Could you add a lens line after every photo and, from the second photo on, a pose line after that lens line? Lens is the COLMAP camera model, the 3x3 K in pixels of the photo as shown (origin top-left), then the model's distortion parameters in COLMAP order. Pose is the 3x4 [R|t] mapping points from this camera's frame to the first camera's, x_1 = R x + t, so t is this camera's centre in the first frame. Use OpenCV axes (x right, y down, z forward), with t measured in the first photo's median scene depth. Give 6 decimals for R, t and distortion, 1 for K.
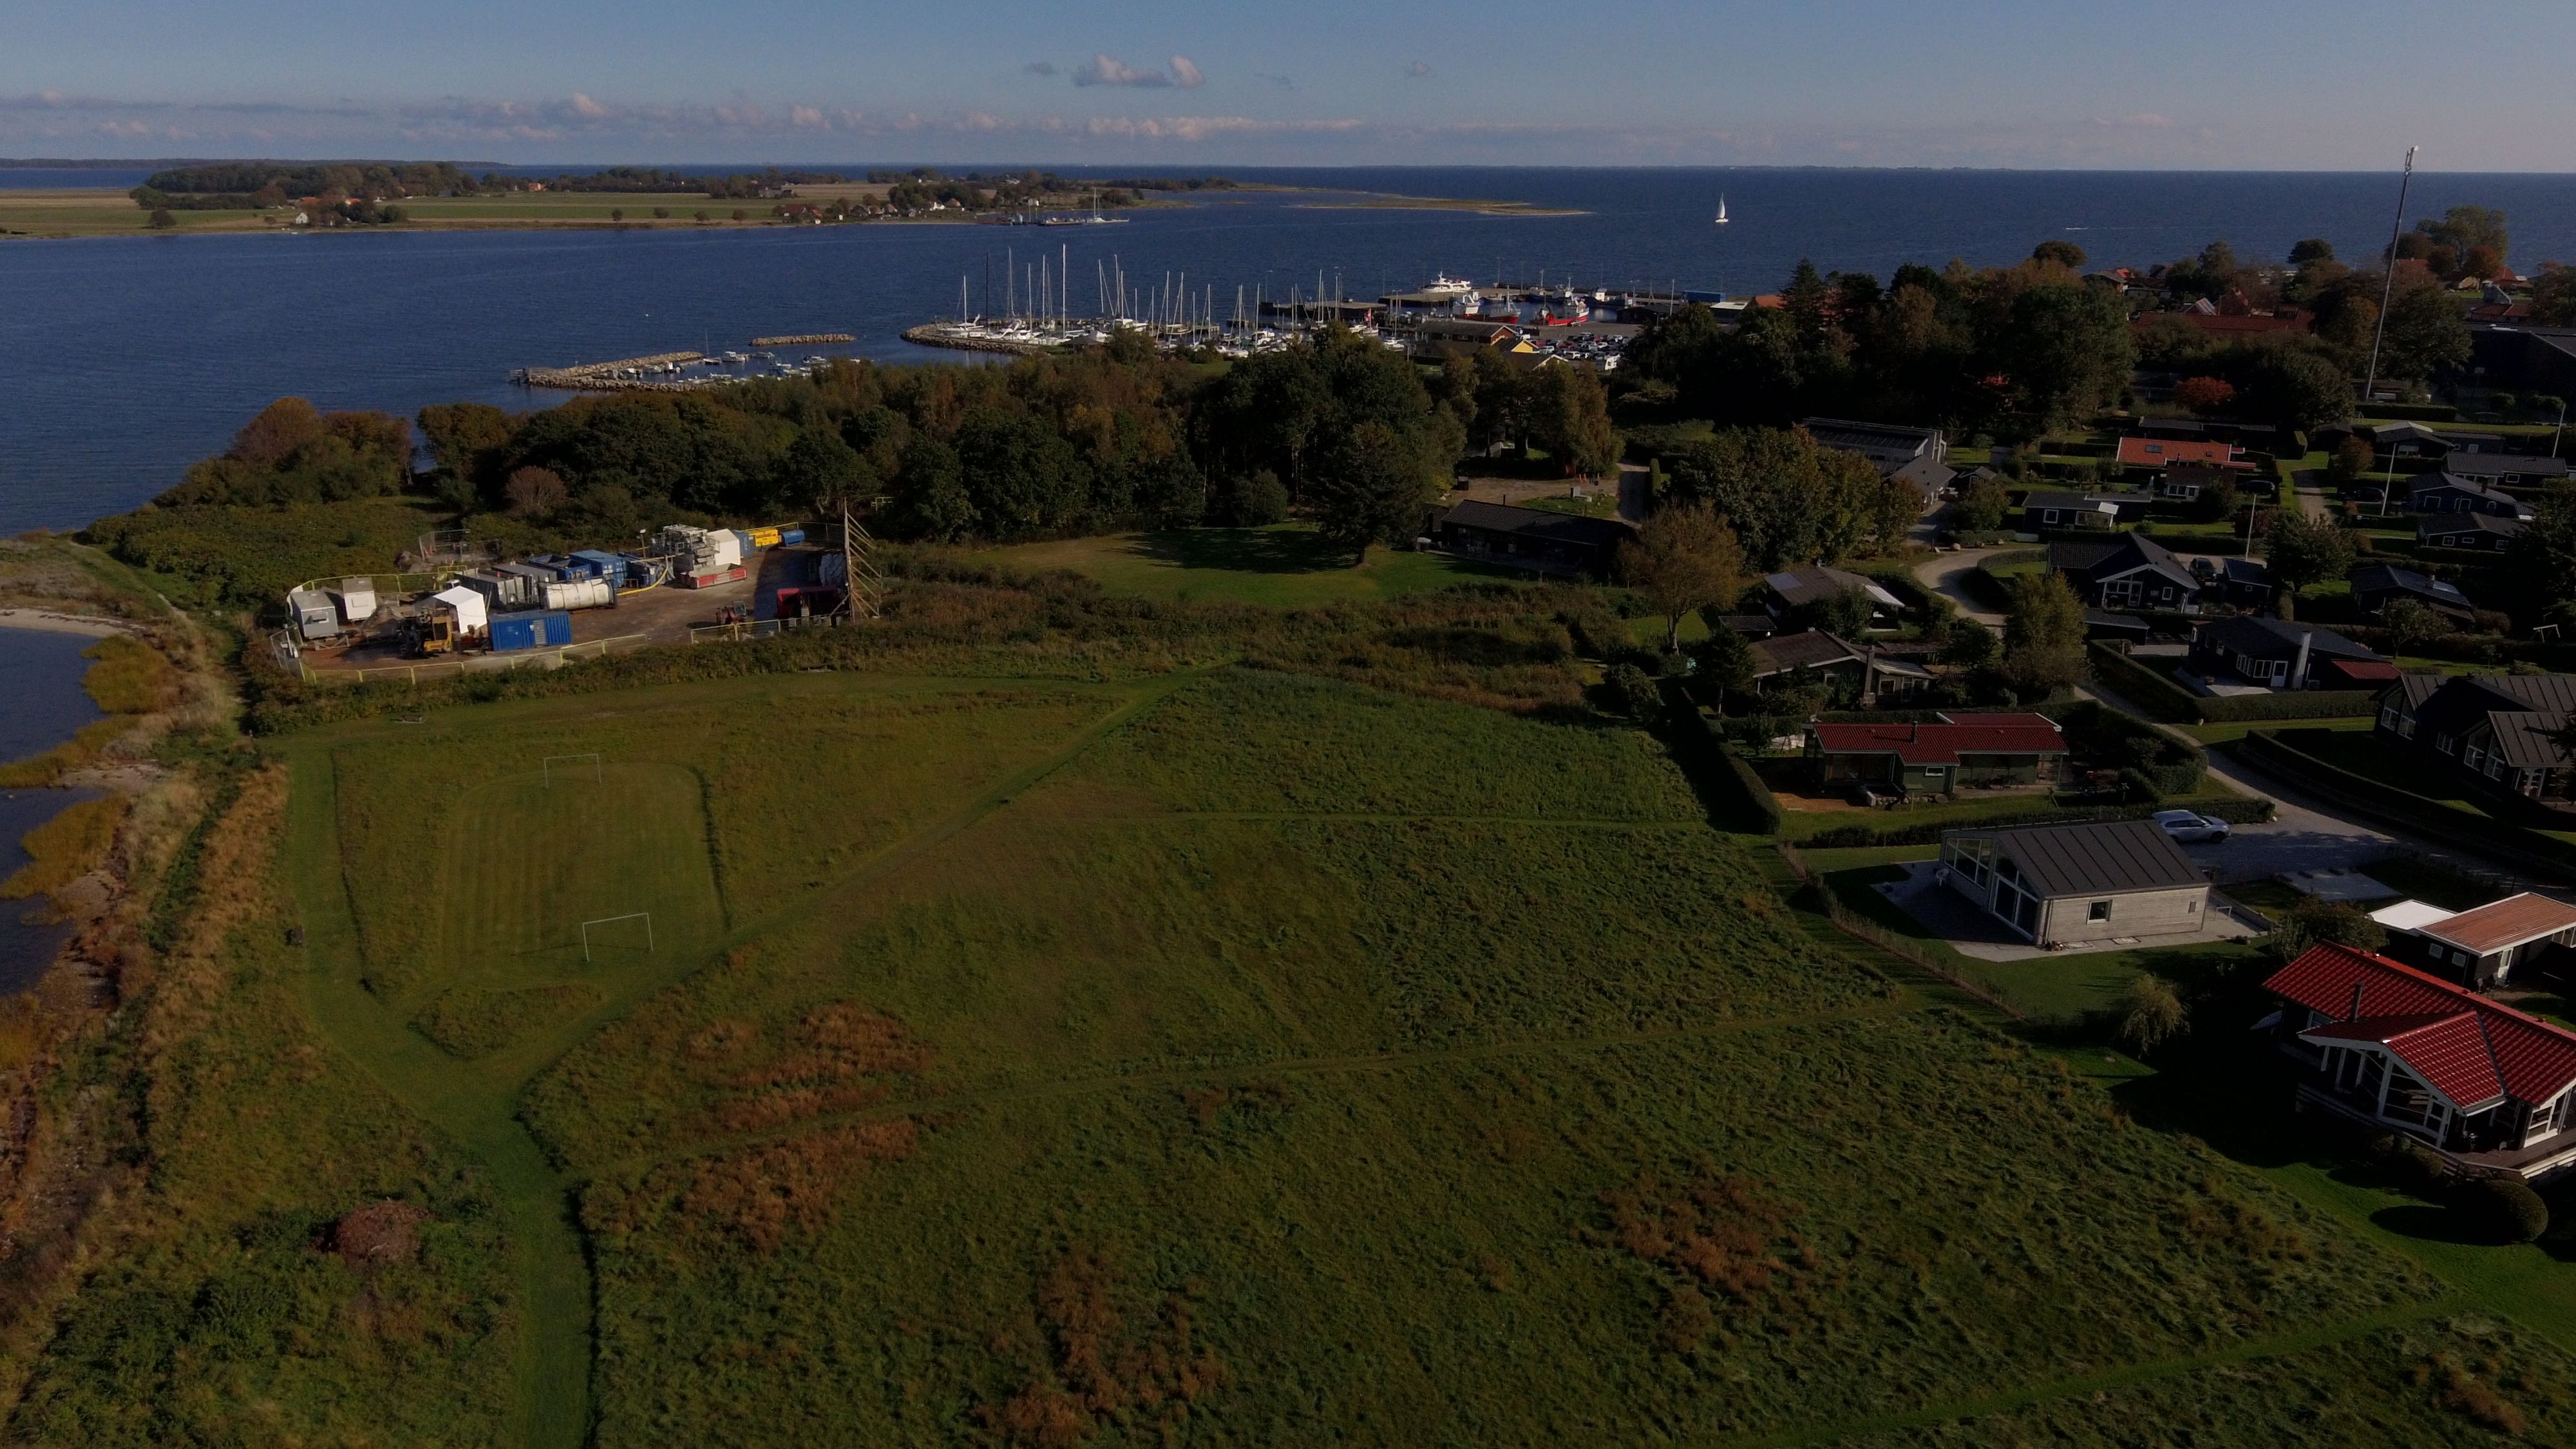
lens RADIAL K [[1742.0, 0, 1259.8], [0, 1742.0, 736.5], [0, 0, 1]] dist [-0.001386, 0.002057]
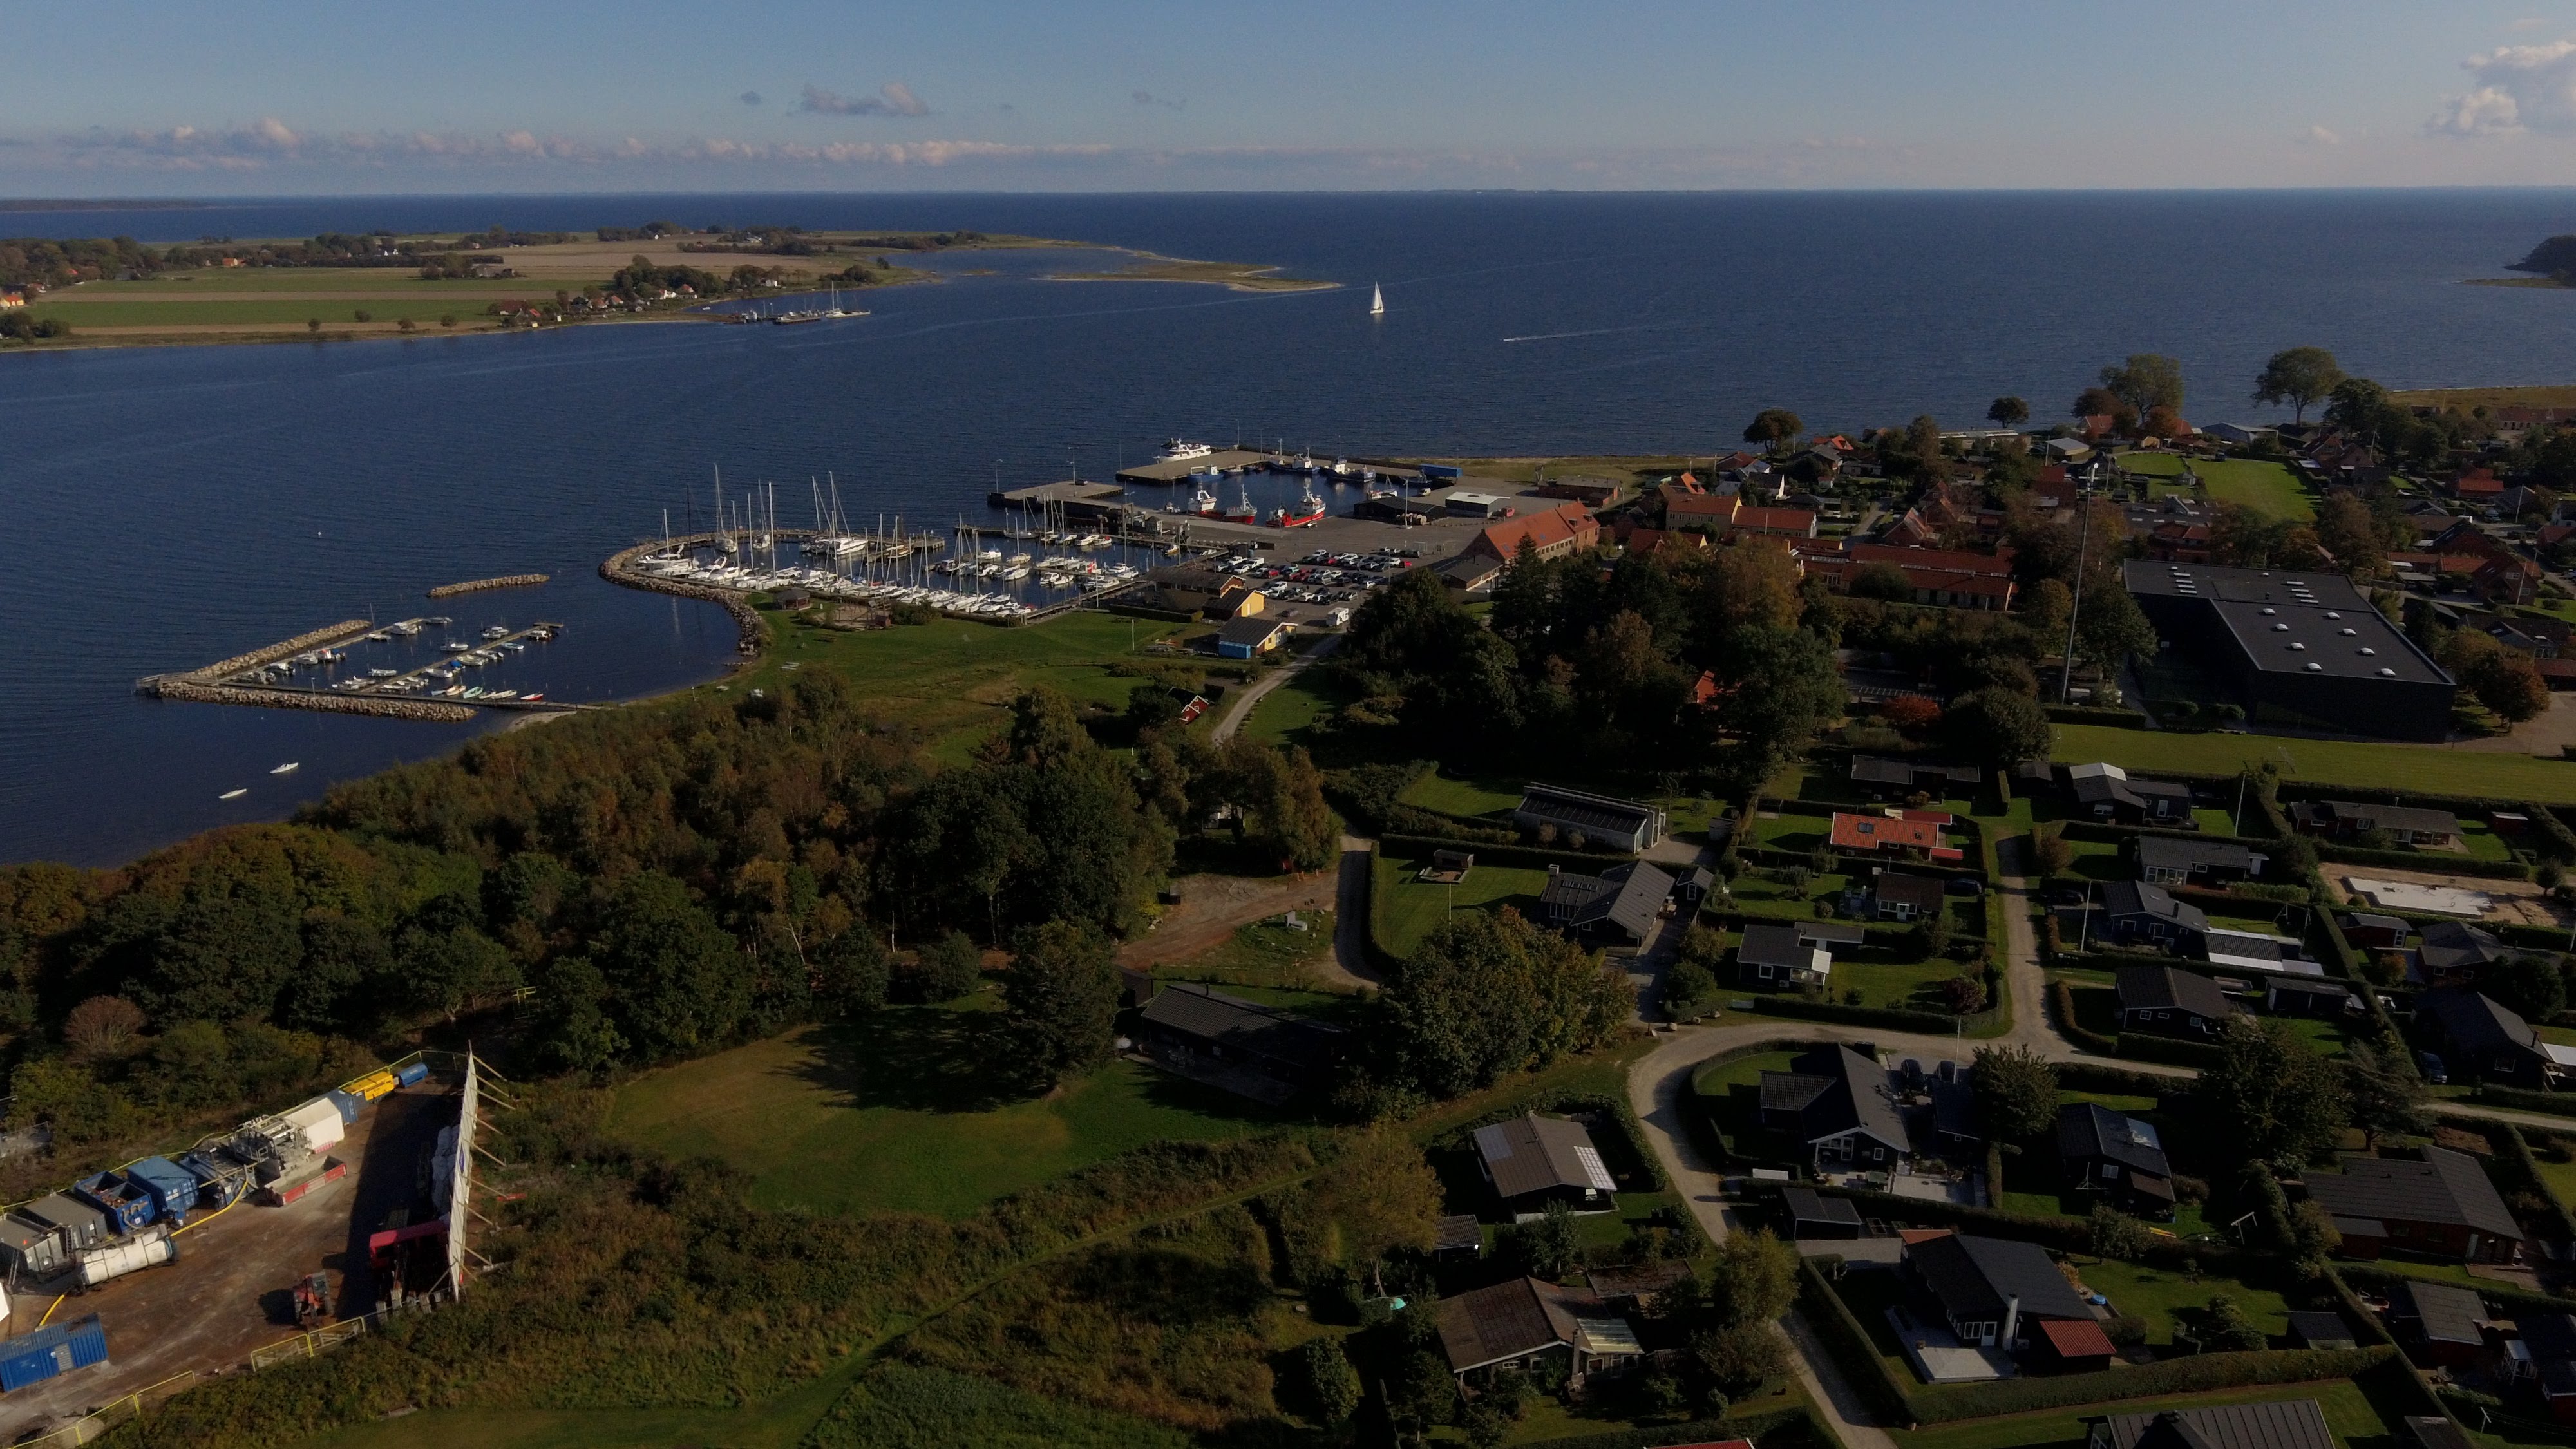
lens RADIAL K [[1742.0, 0, 1259.8], [0, 1742.0, 736.5], [0, 0, 1]] dist [-0.001386, 0.002057]
pose [[0.991237, -0.047077, 0.123420, 0.079381], [0.048410, 0.998797, -0.007824, -0.352711], [-0.122904, 0.013730, 0.992324, 0.087952]]
